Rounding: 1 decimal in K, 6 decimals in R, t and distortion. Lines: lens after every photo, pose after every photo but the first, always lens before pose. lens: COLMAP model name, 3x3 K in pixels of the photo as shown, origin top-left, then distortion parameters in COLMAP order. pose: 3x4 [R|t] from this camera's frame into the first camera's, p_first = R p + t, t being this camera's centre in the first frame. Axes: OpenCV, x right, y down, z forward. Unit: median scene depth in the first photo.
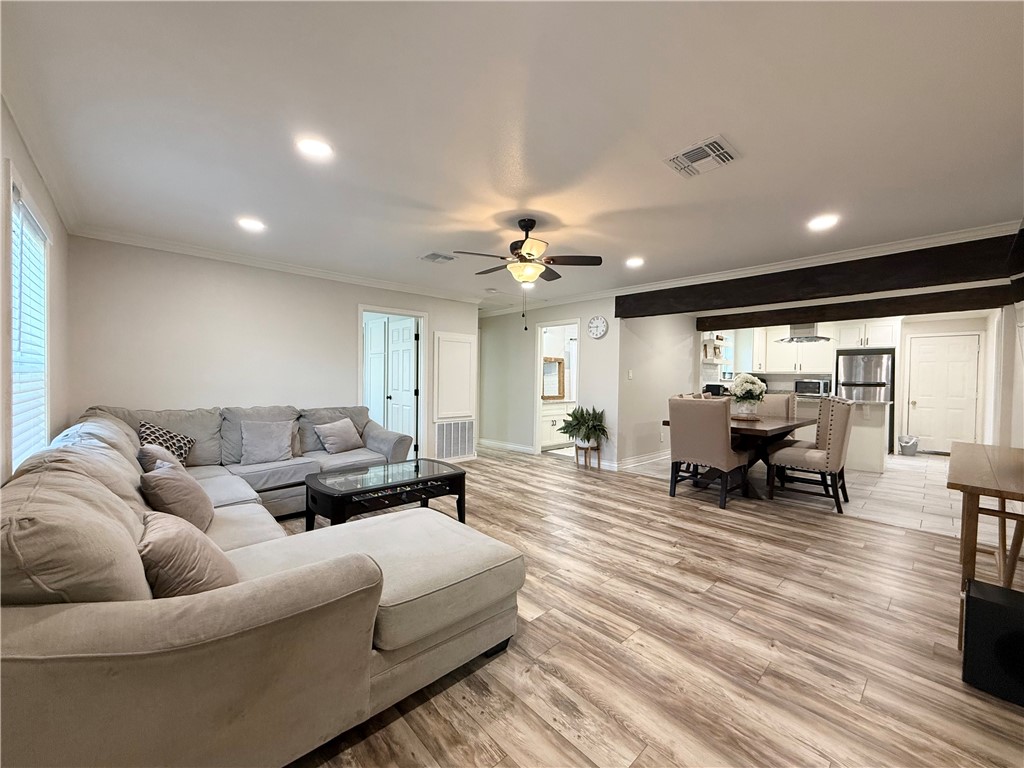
lens RADIAL K [[406.3, 0, 508.7], [0, 406.3, 383.3], [0, 0, 1]] dist [-0.000968, 0.000014]
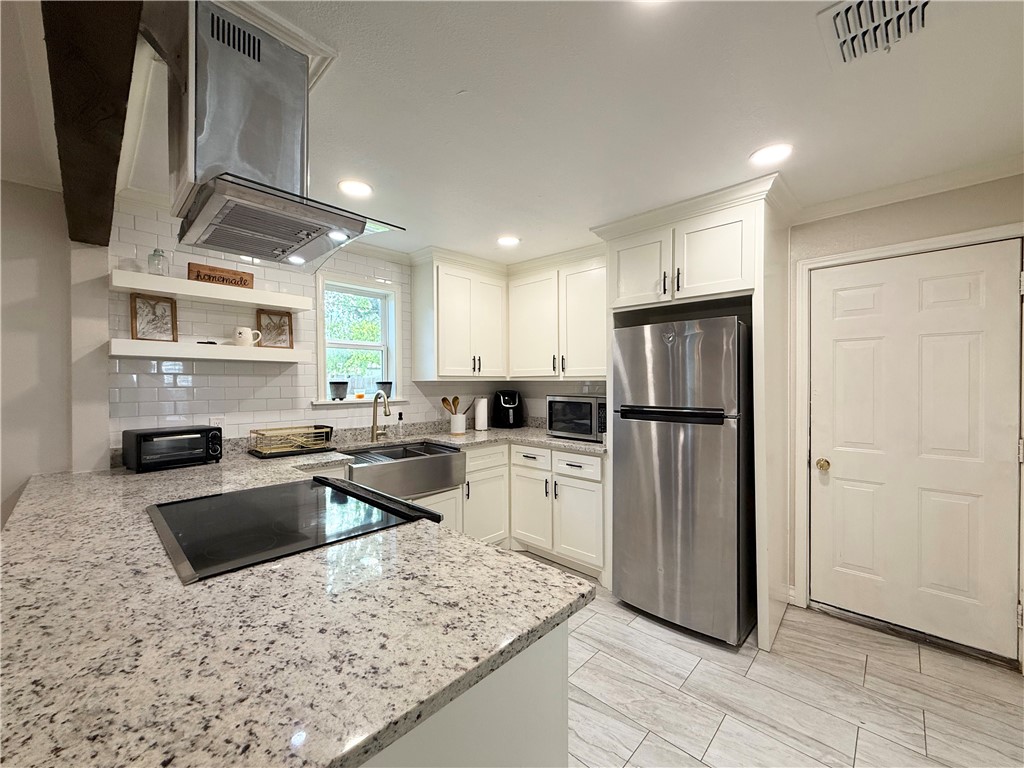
lens RADIAL K [[406.3, 0, 508.7], [0, 406.3, 383.3], [0, 0, 1]] dist [-0.000968, 0.000014]
pose [[0.997670, -0.018105, 0.065785, 0.720916], [0.018916, 0.999752, -0.011732, -0.020034], [-0.065556, 0.012949, 0.997765, 0.684081]]
